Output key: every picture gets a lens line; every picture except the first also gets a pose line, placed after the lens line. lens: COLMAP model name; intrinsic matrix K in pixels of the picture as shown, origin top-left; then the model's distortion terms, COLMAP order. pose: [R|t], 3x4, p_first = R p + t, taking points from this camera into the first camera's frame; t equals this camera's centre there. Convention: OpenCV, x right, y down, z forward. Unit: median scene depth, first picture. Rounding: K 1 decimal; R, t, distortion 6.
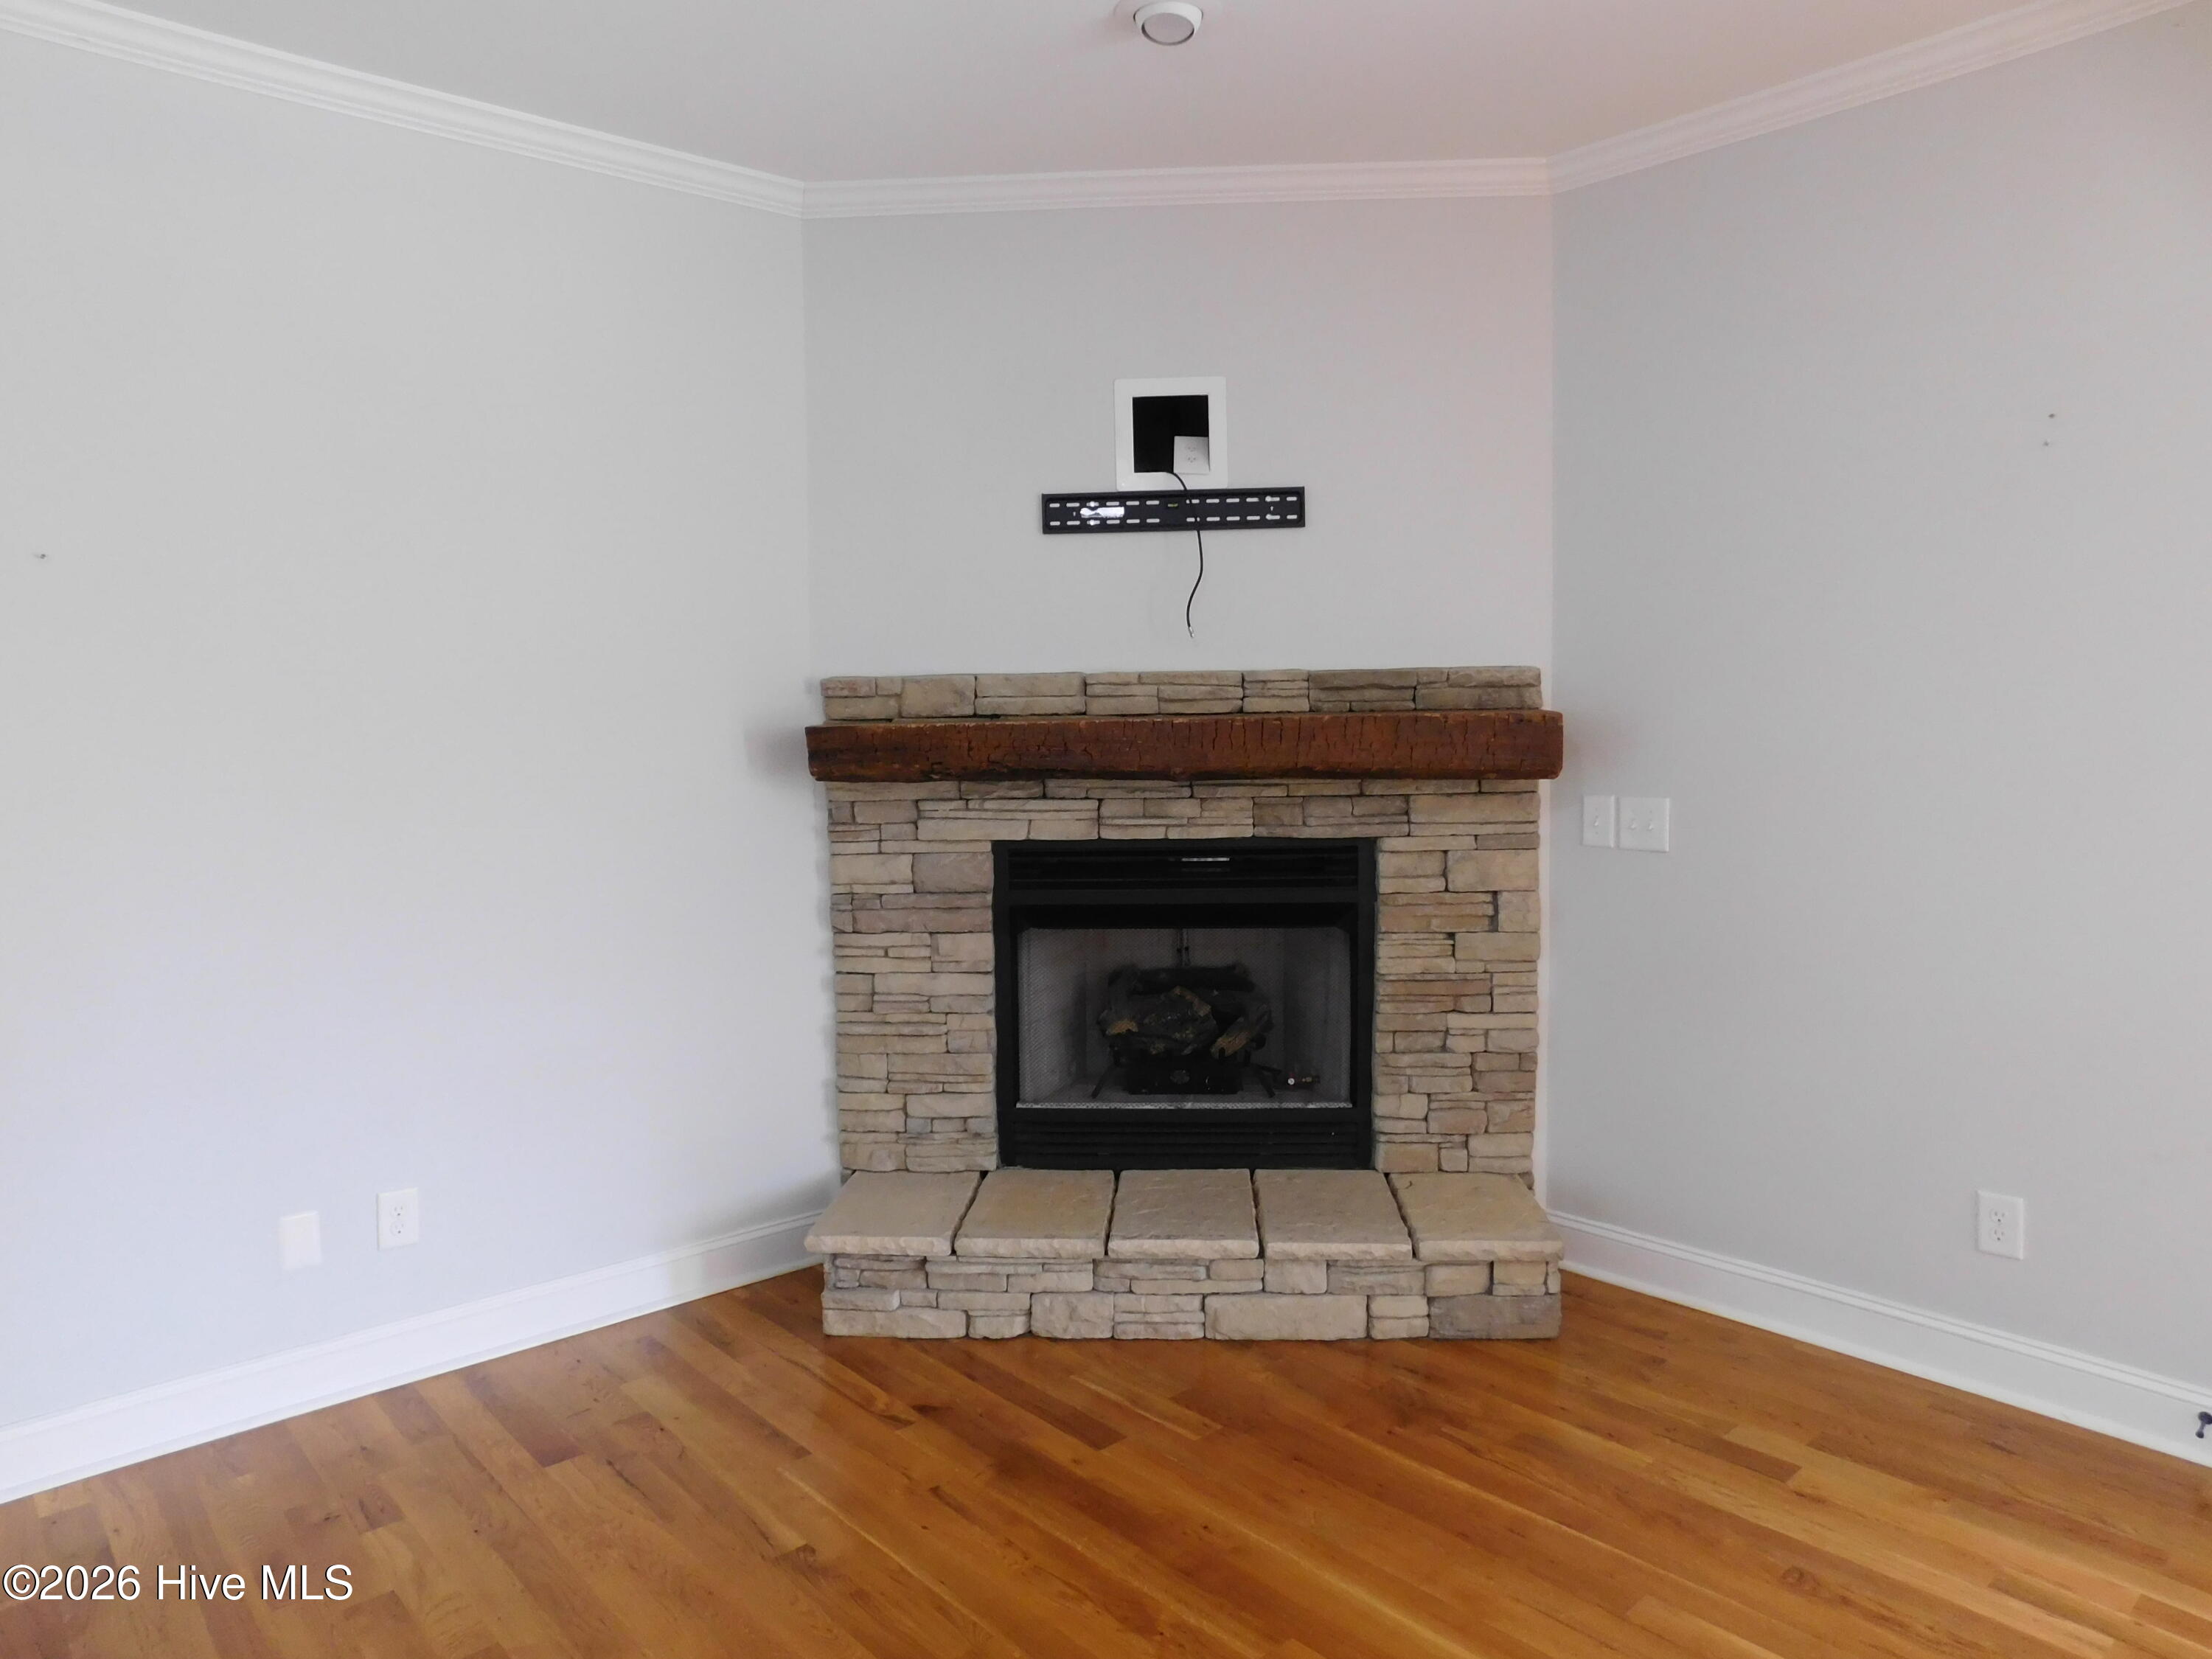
lens RADIAL K [[1455.5, 0, 1114.2], [0, 1455.5, 825.8], [0, 0, 1]] dist [-0.074863, 0.059250]
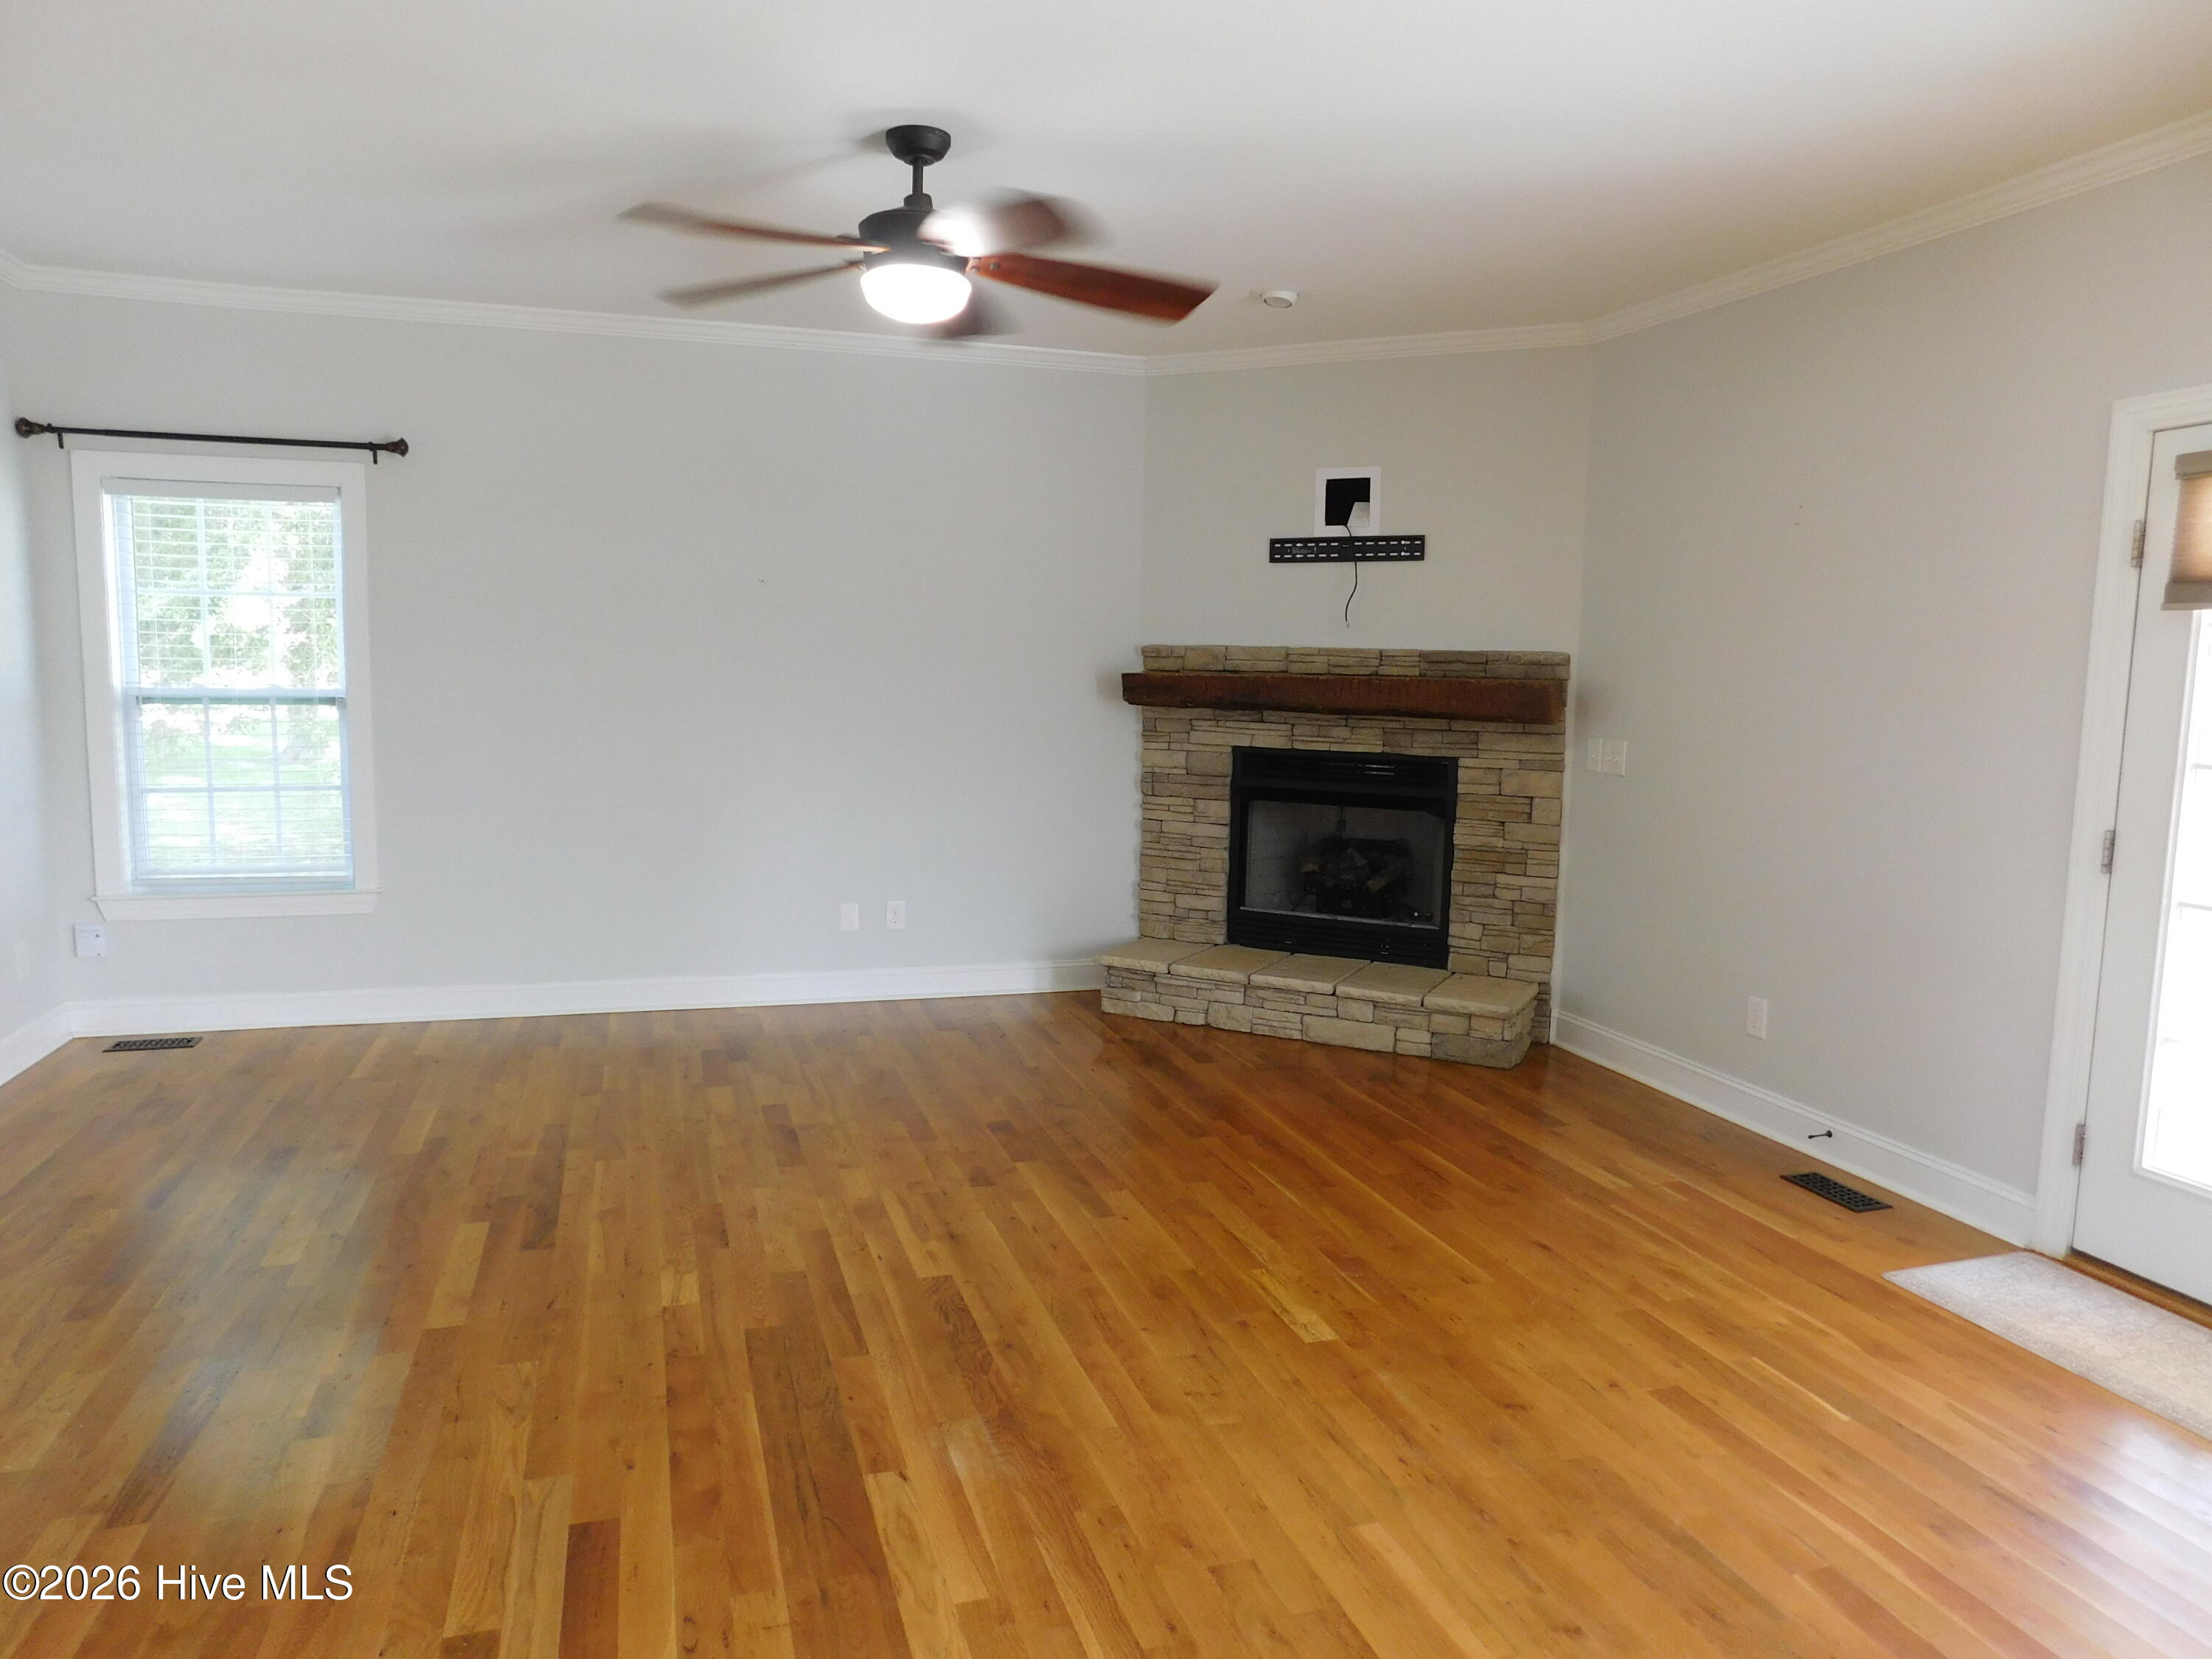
lens RADIAL K [[1455.5, 0, 1114.2], [0, 1455.5, 825.8], [0, 0, 1]] dist [-0.074863, 0.059250]
pose [[0.911811, 0.079344, -0.402872, 0.481933], [-0.066925, 0.996750, 0.044836, 0.036509], [0.405120, -0.013920, 0.914157, -0.594855]]
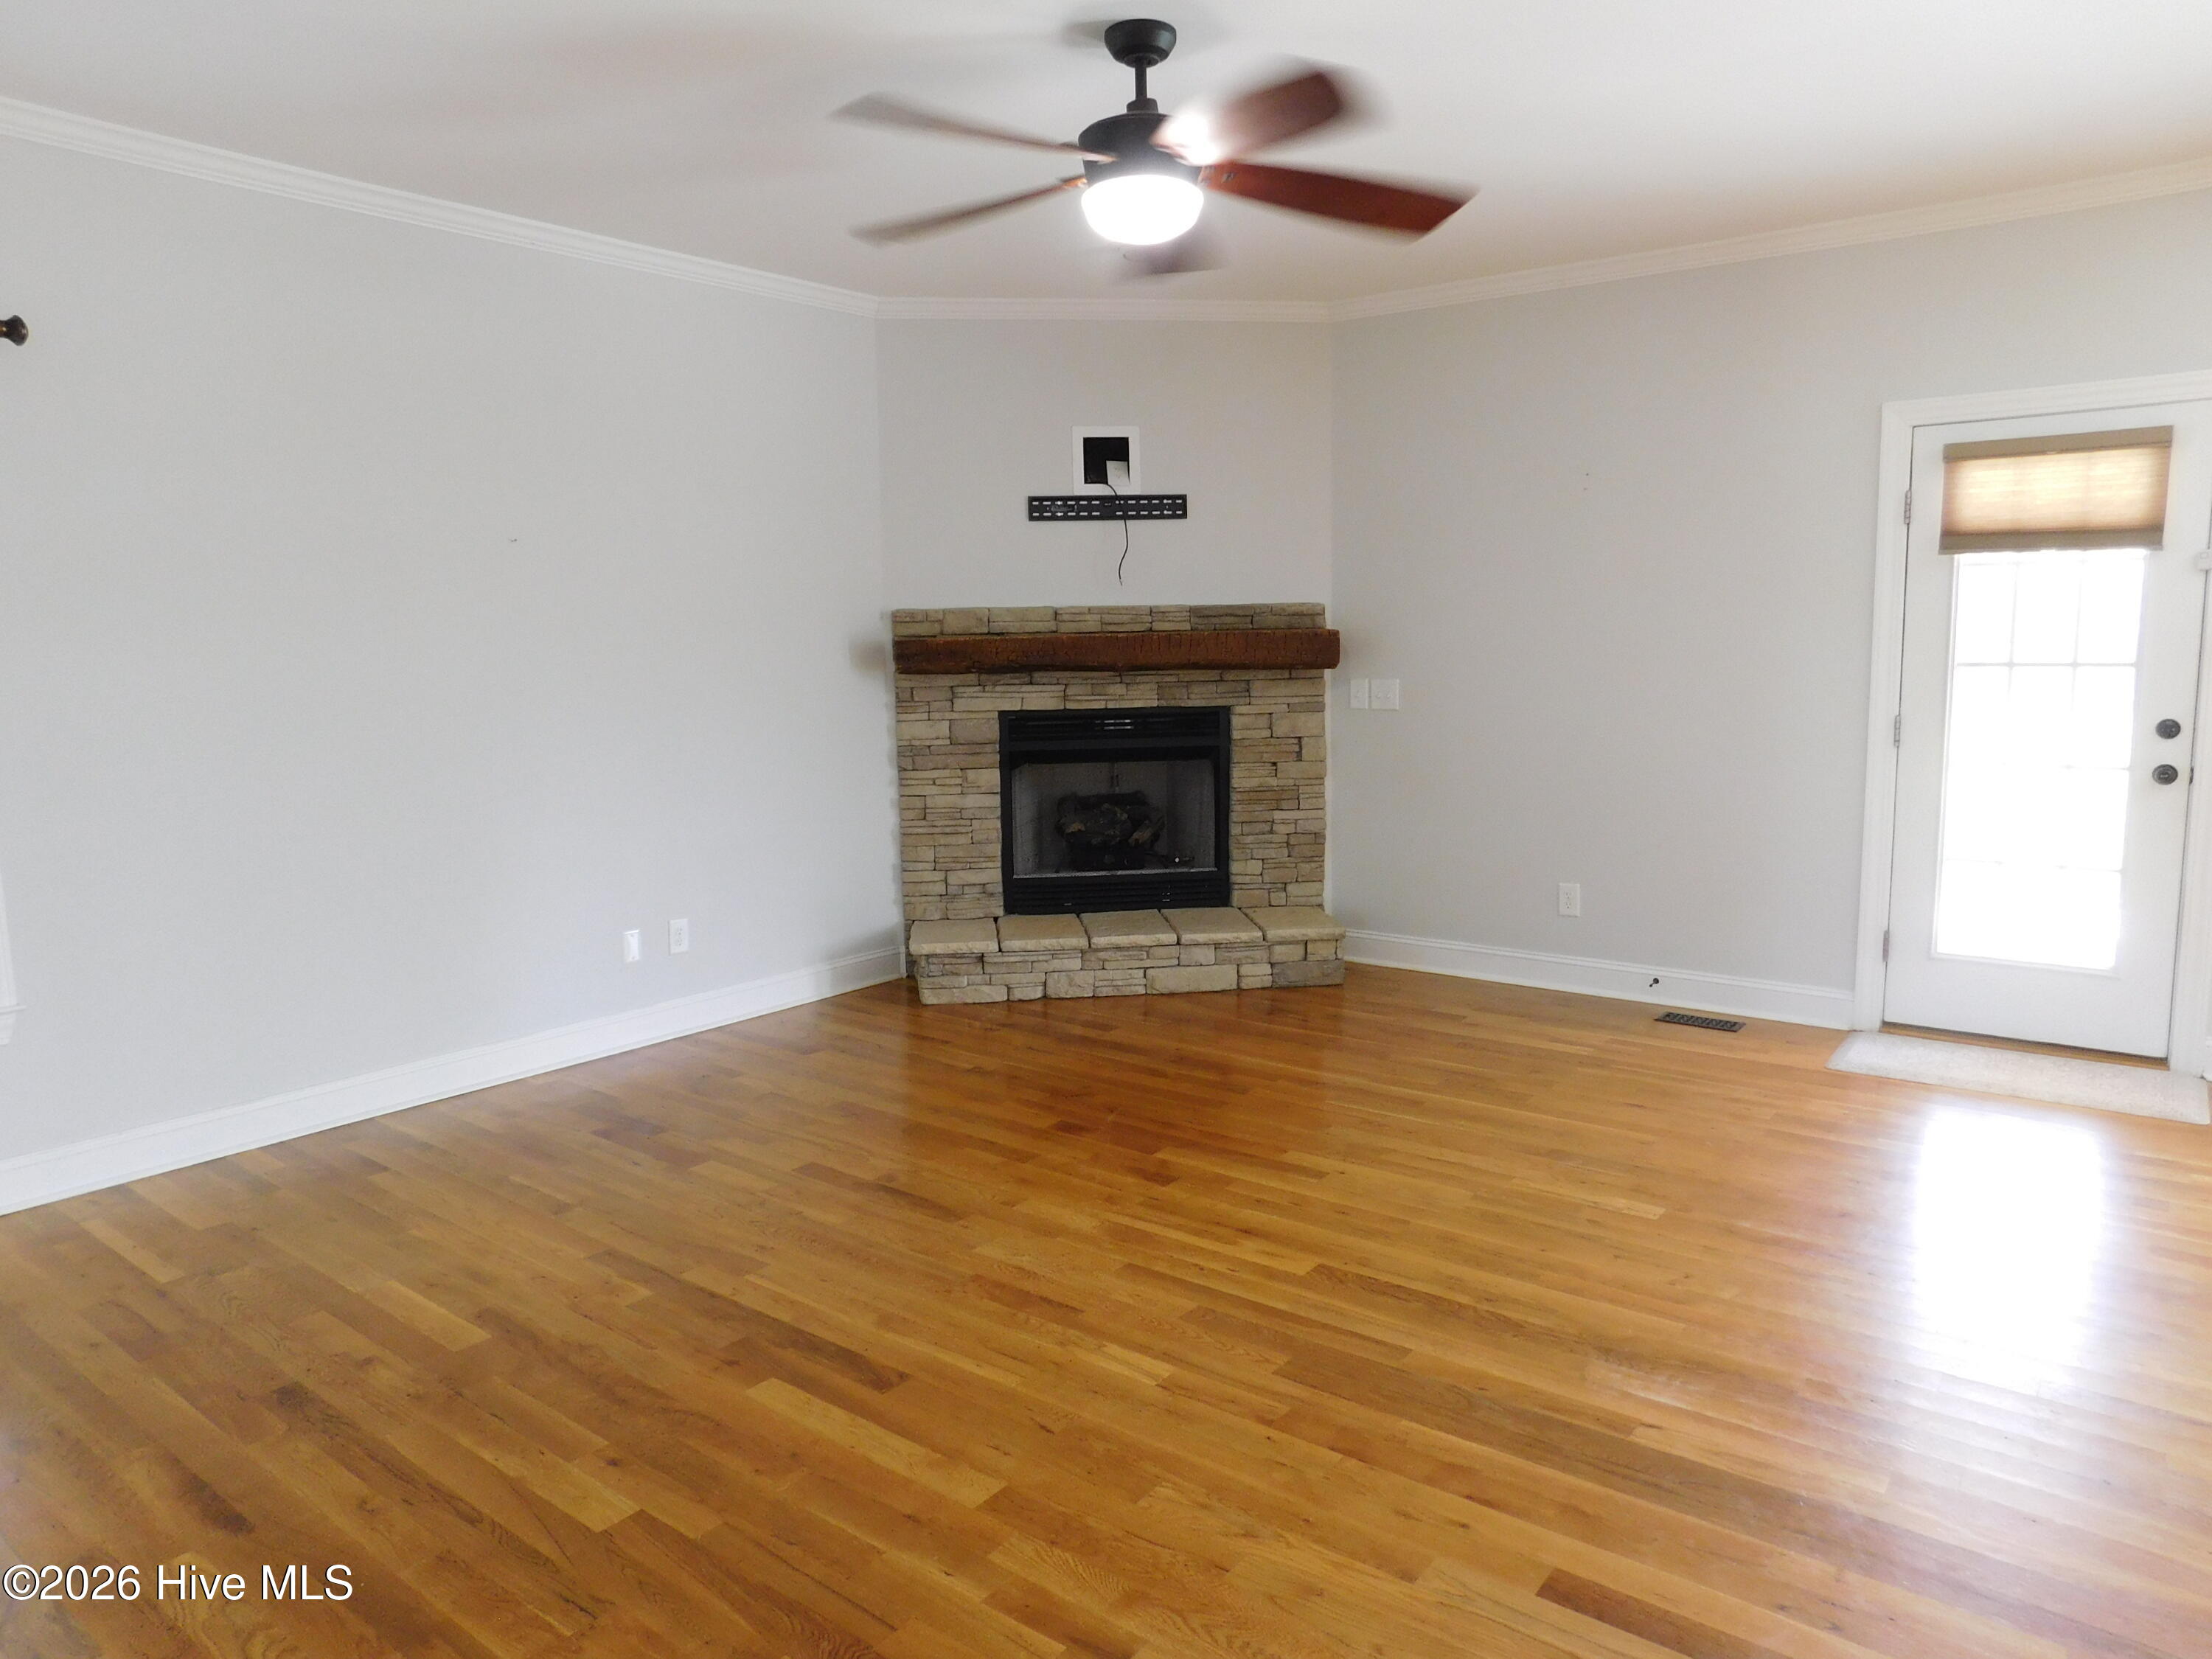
lens RADIAL K [[1444.8, 0, 1111.7], [0, 1444.8, 830.3], [0, 0, 1]] dist [-0.076755, 0.060405]
pose [[0.984400, -0.026788, 0.173893, -0.247567], [0.017804, 0.998435, 0.053020, 0.060888], [-0.175041, -0.049097, 0.983336, -0.618644]]
